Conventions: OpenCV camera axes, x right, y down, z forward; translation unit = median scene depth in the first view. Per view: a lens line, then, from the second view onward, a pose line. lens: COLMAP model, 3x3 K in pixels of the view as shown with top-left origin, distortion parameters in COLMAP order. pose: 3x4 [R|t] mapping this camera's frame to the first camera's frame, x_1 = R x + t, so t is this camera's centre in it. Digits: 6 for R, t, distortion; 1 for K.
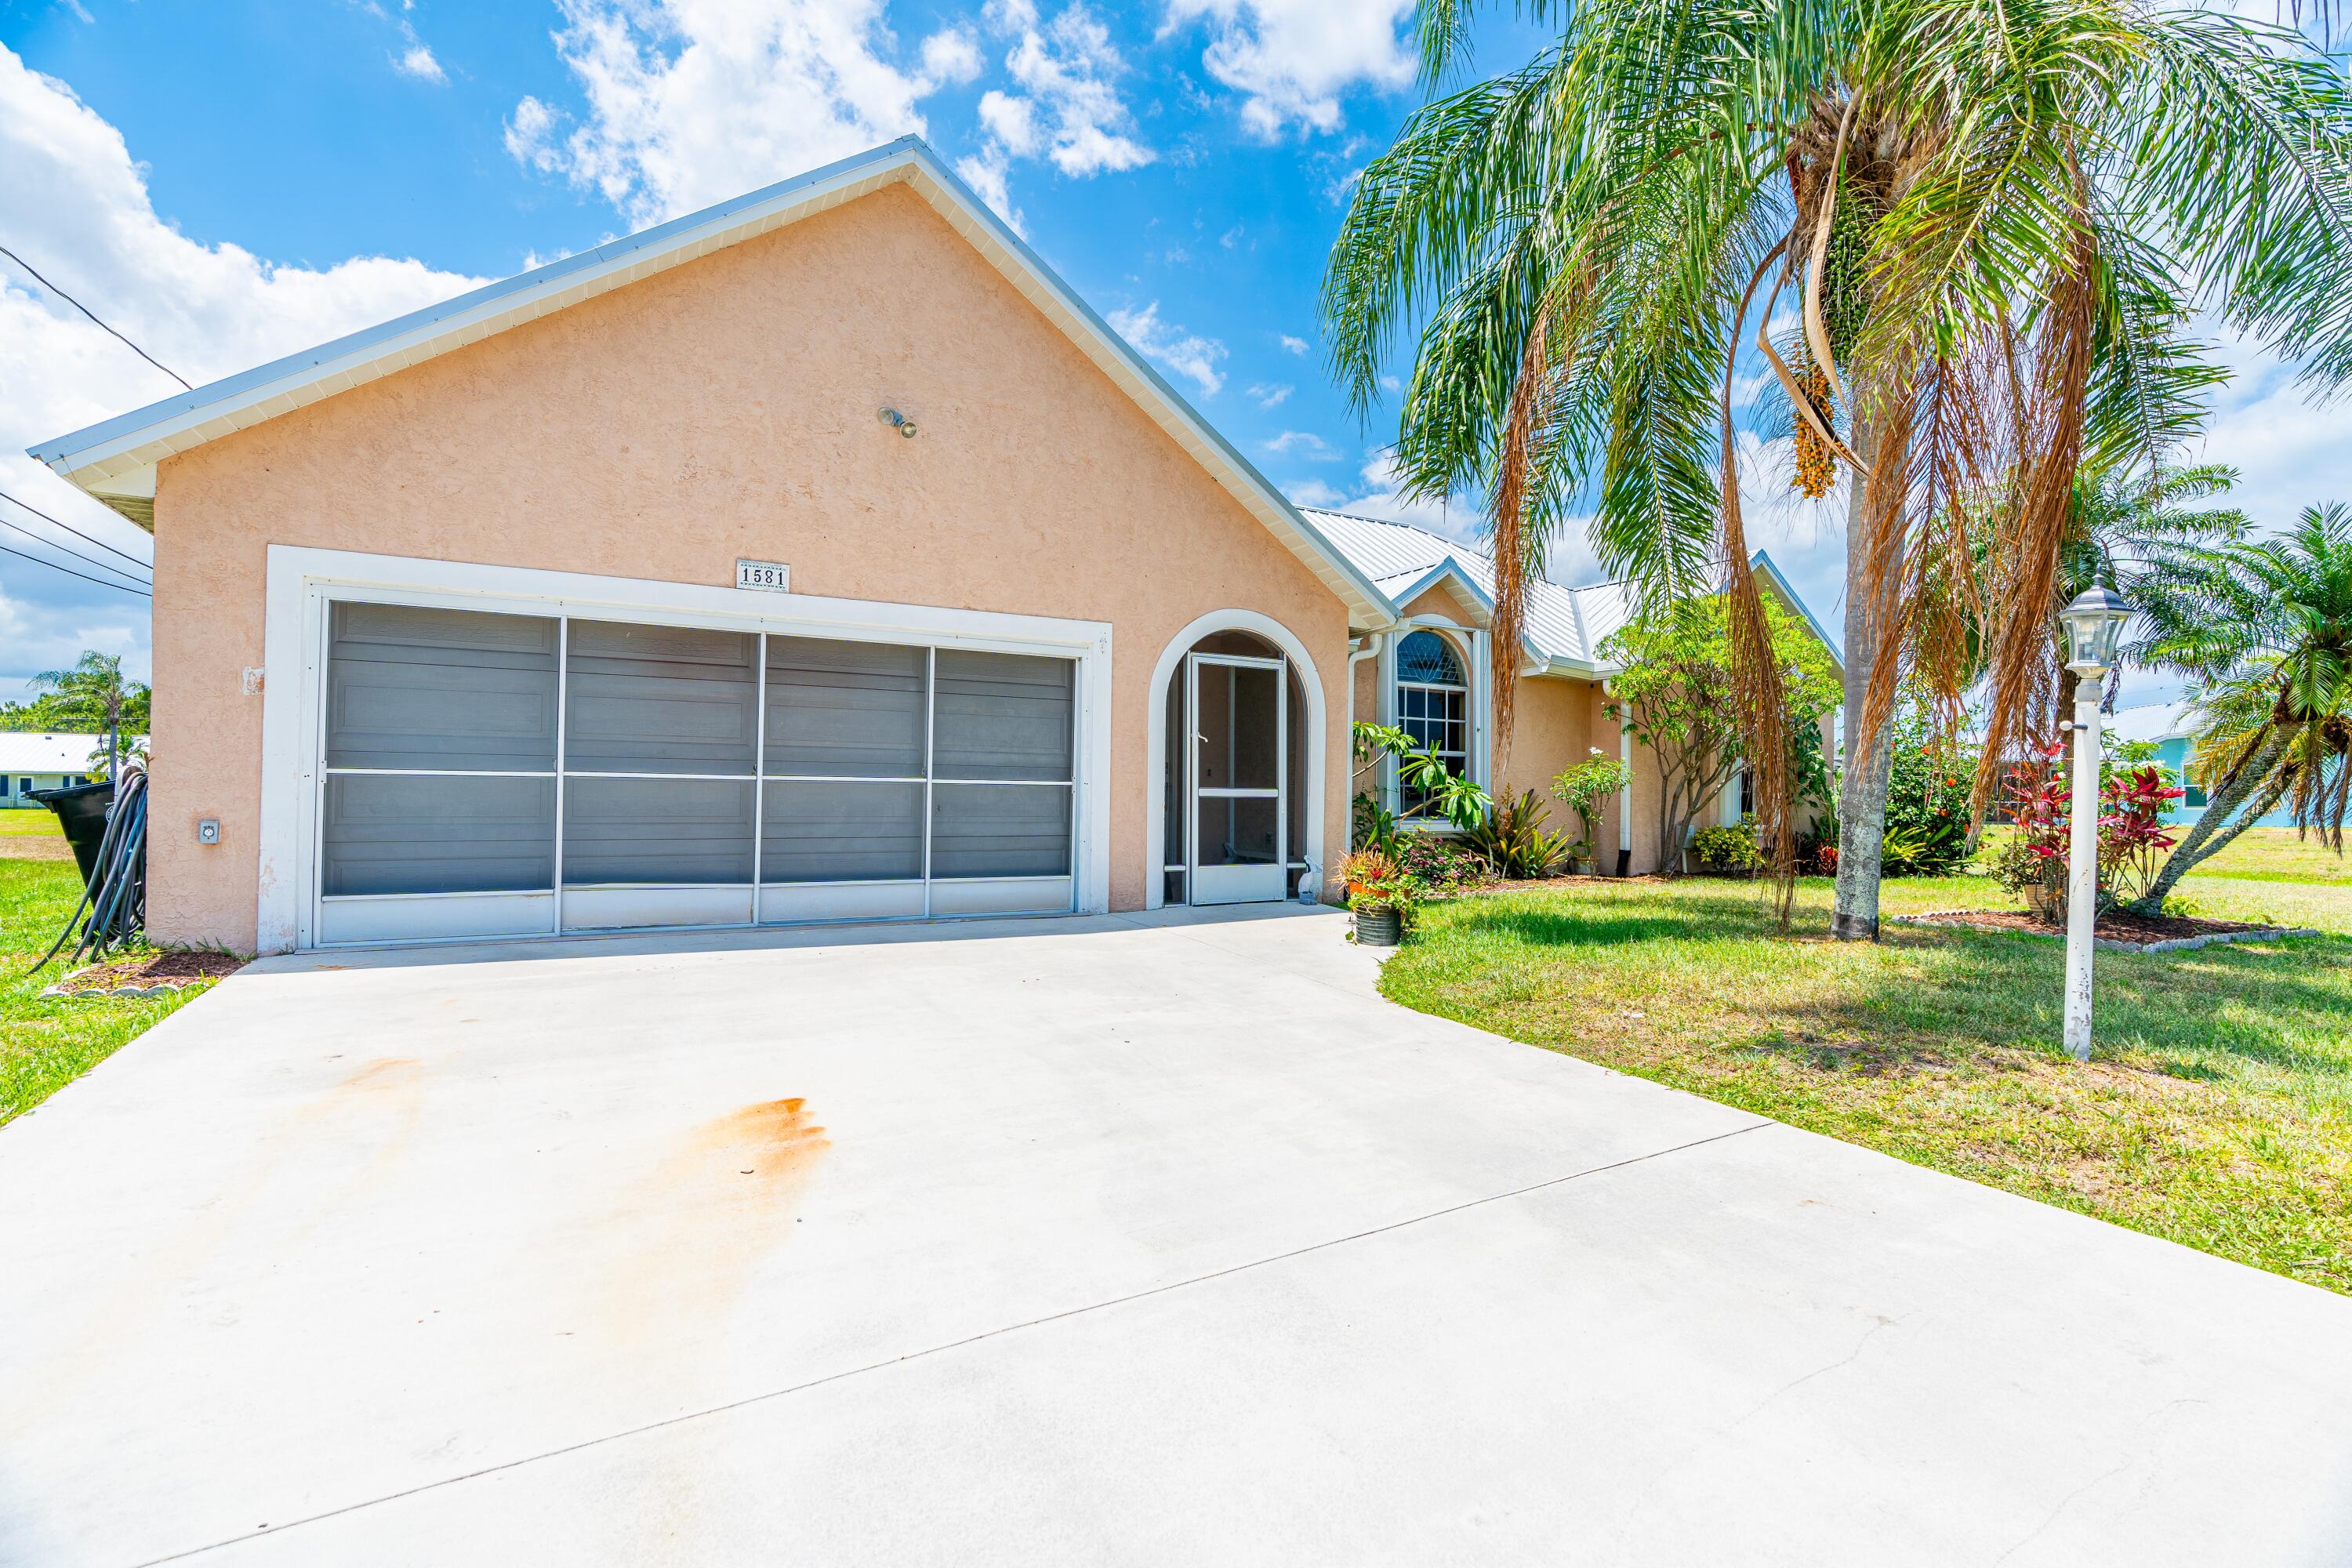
lens RADIAL K [[1080.4, 0, 1174.7], [0, 1080.4, 778.1], [0, 0, 1]] dist [-0.003720, 0.001267]
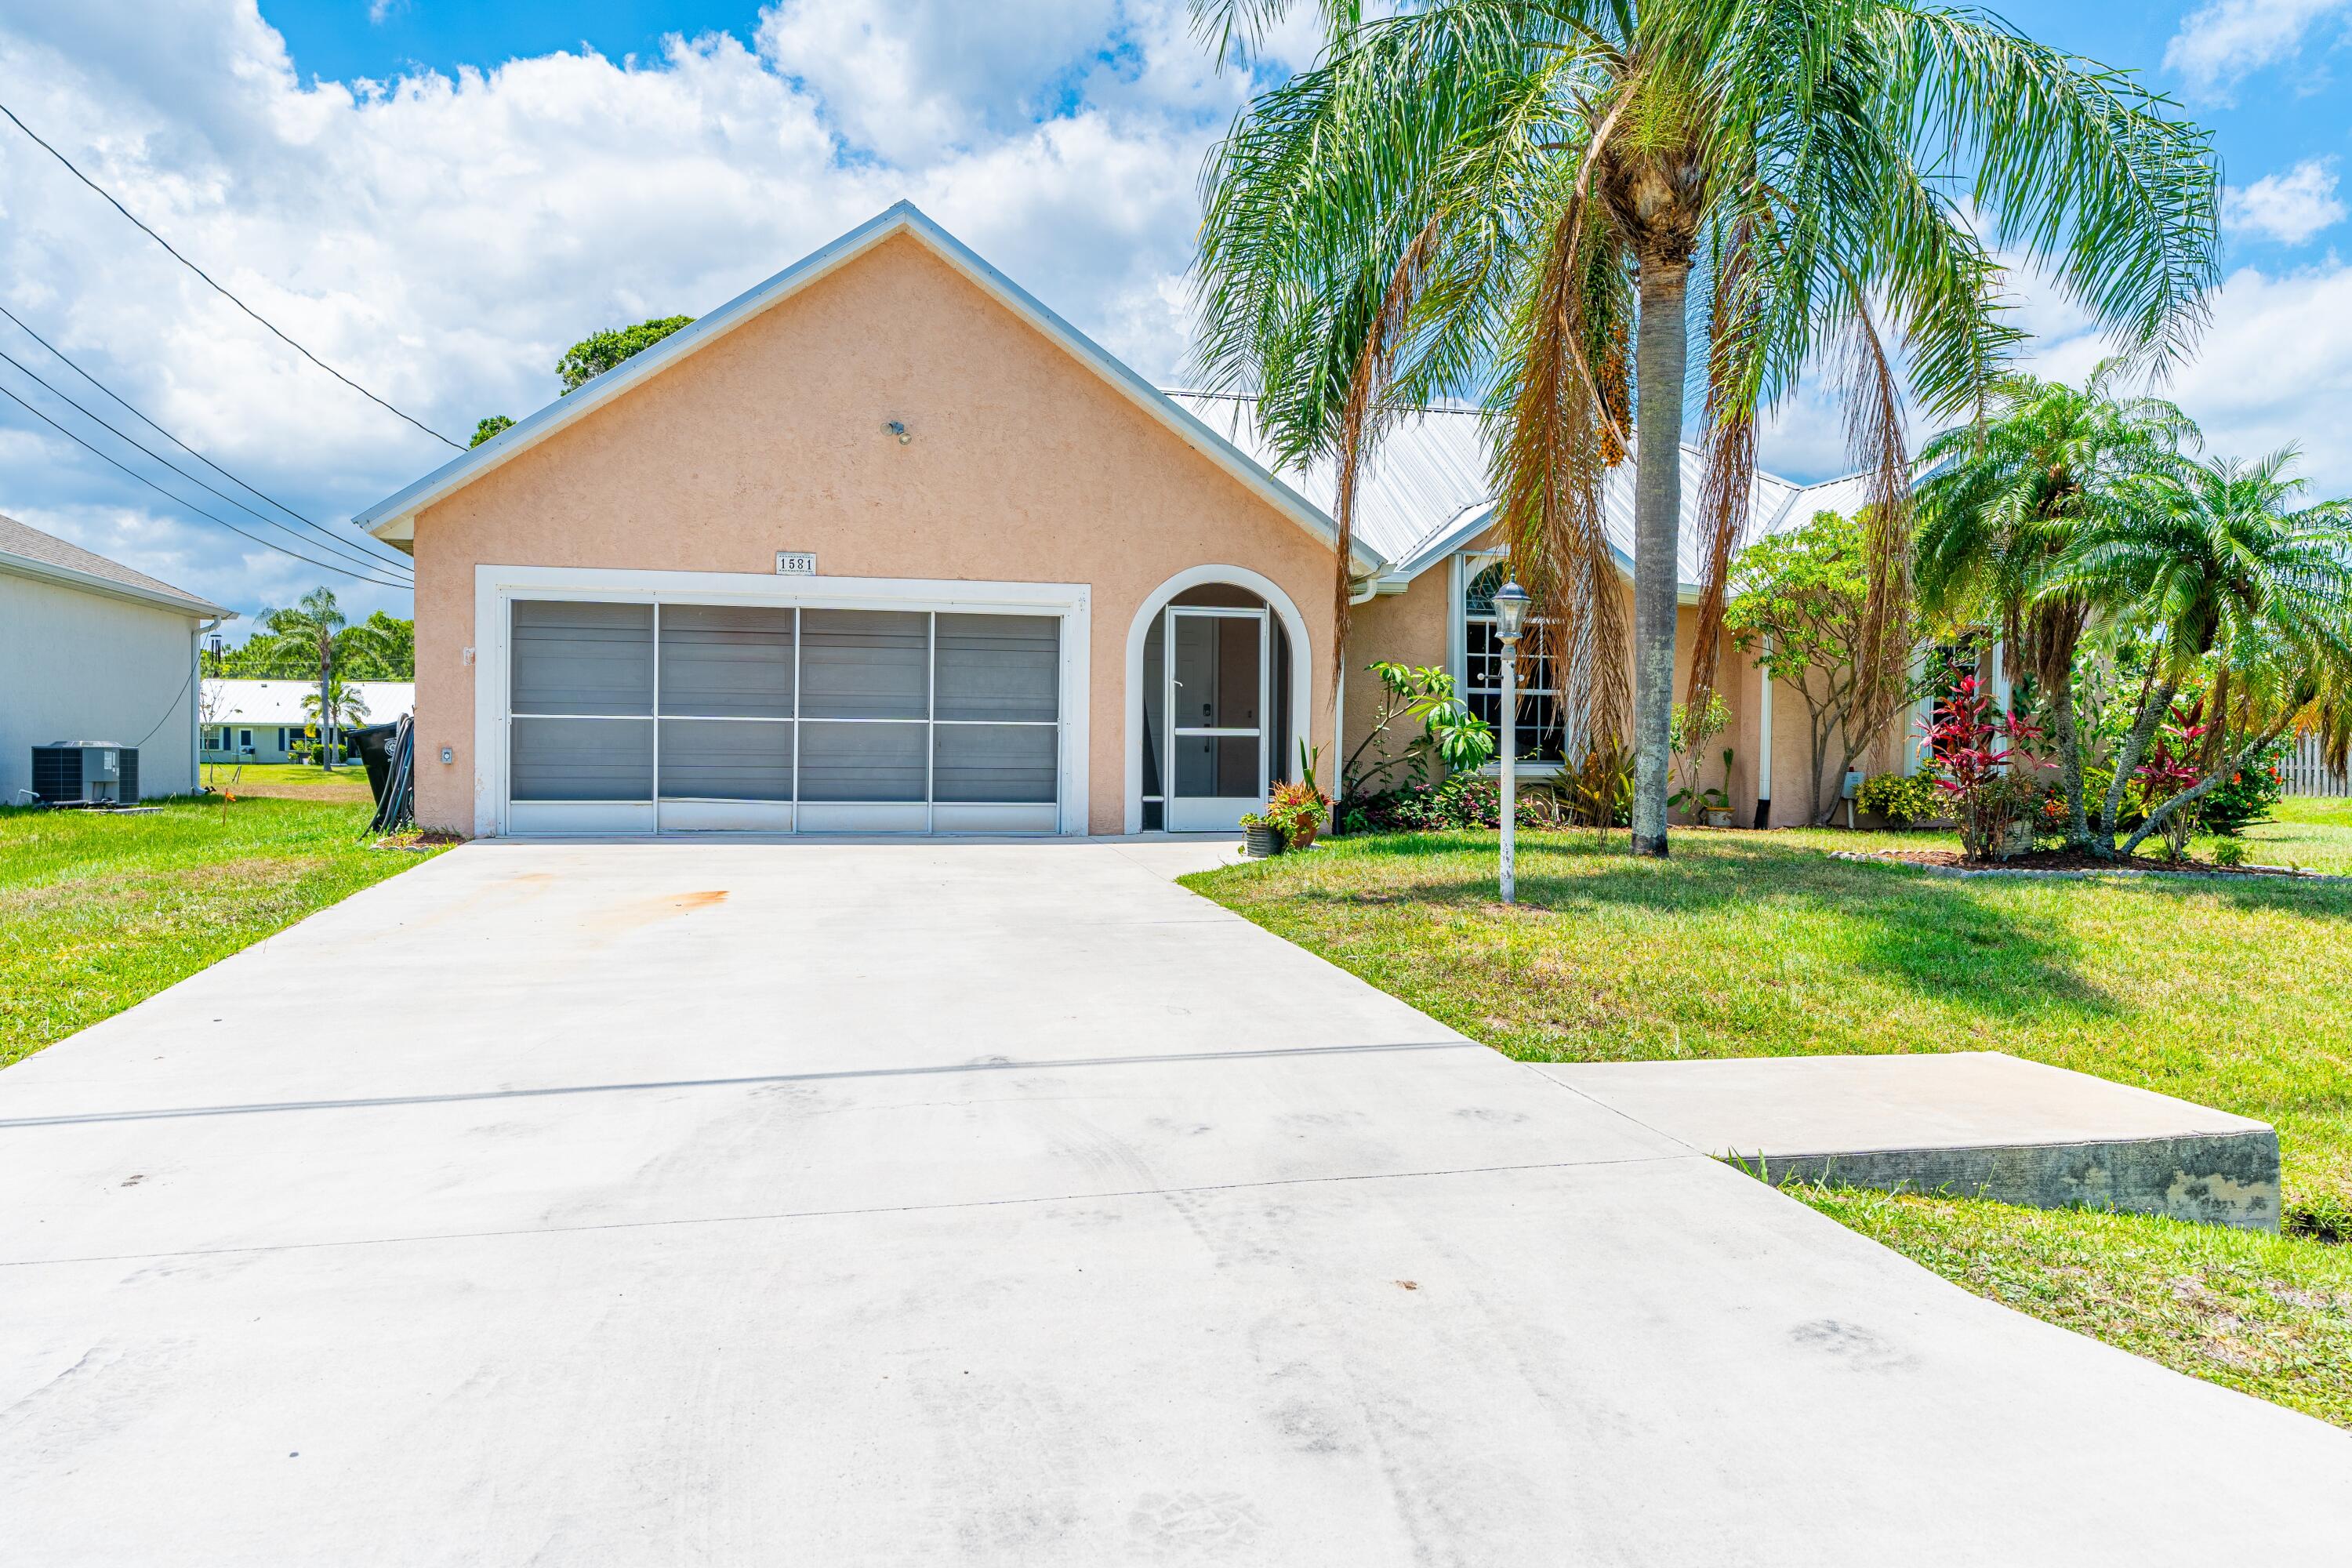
lens RADIAL K [[1589.2, 0, 1166.2], [0, 1589.2, 782.8], [0, 0, 1]] dist [0.005068, -0.000351]
pose [[0.959052, 0.005756, -0.283170, 0.540391], [0.004200, 0.999395, 0.034539, 0.010634], [0.283197, -0.034314, 0.958448, -0.654990]]
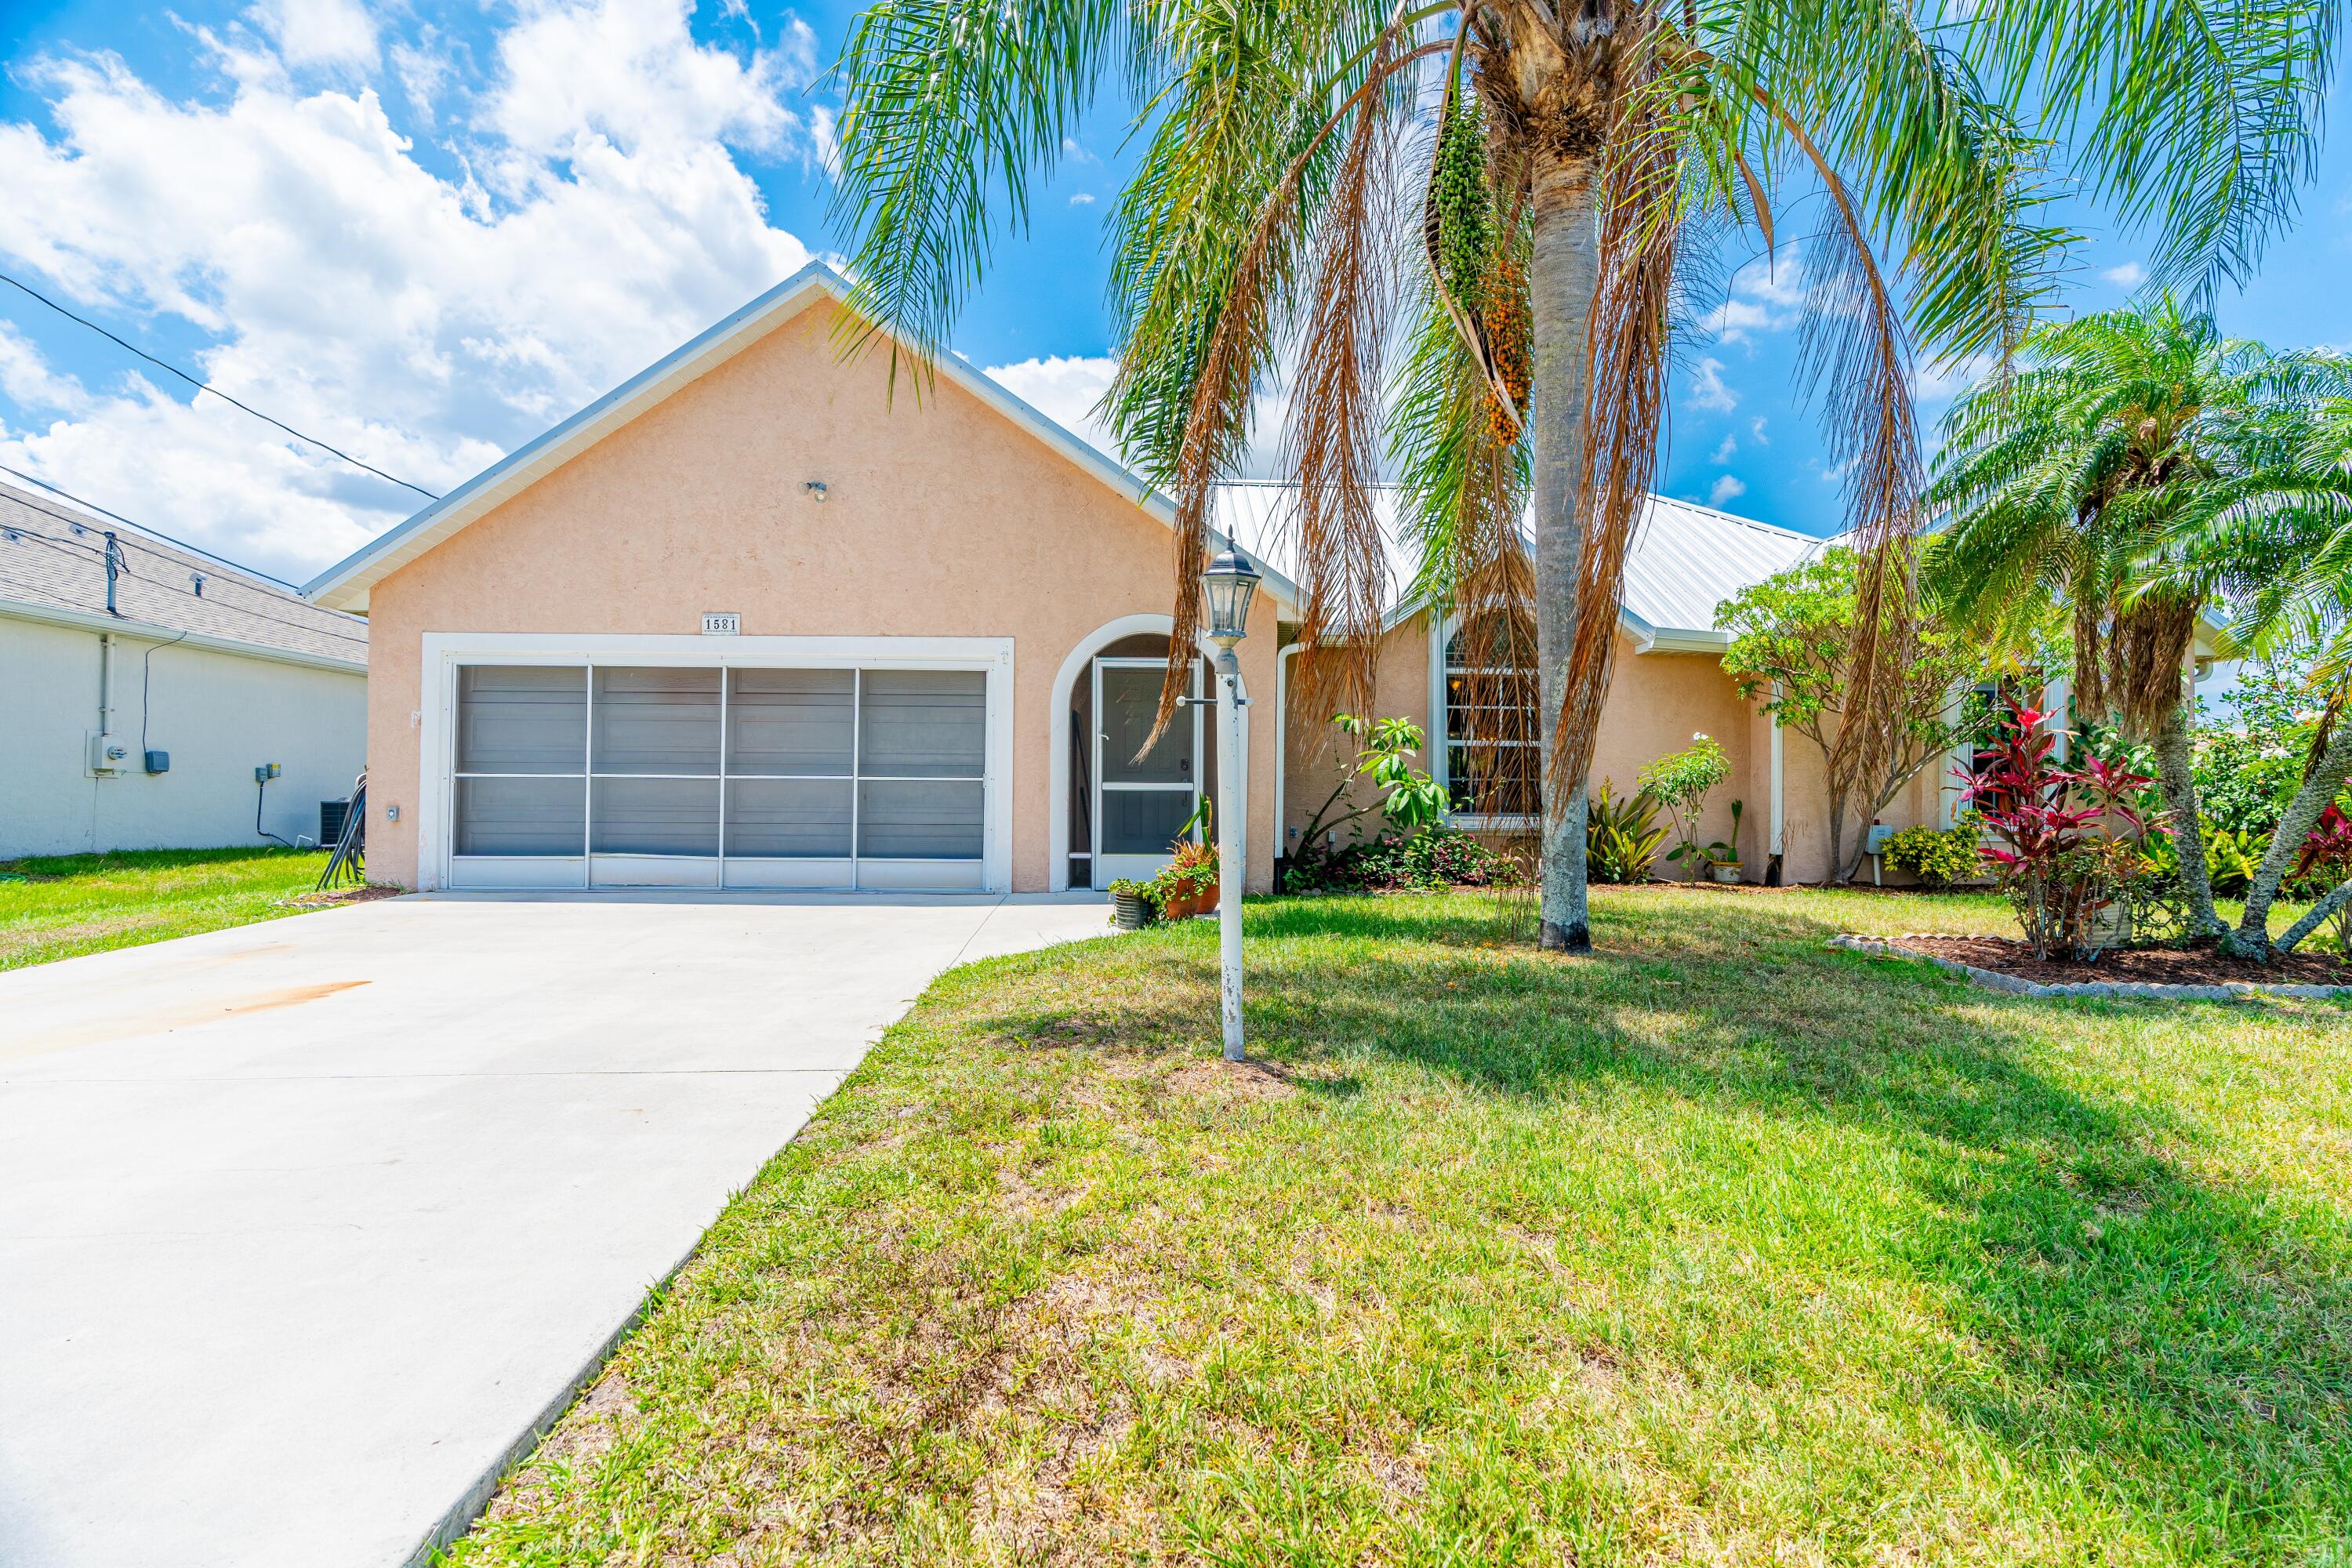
lens RADIAL K [[1069.8, 0, 1176.0], [0, 1069.8, 784.0], [0, 0, 1]] dist [-0.005608, -0.000114]
pose [[0.888007, -0.009443, -0.459734, 0.657194], [0.010334, 0.999946, -0.000578, 0.013958], [0.459714, -0.004238, 0.888057, 0.087643]]
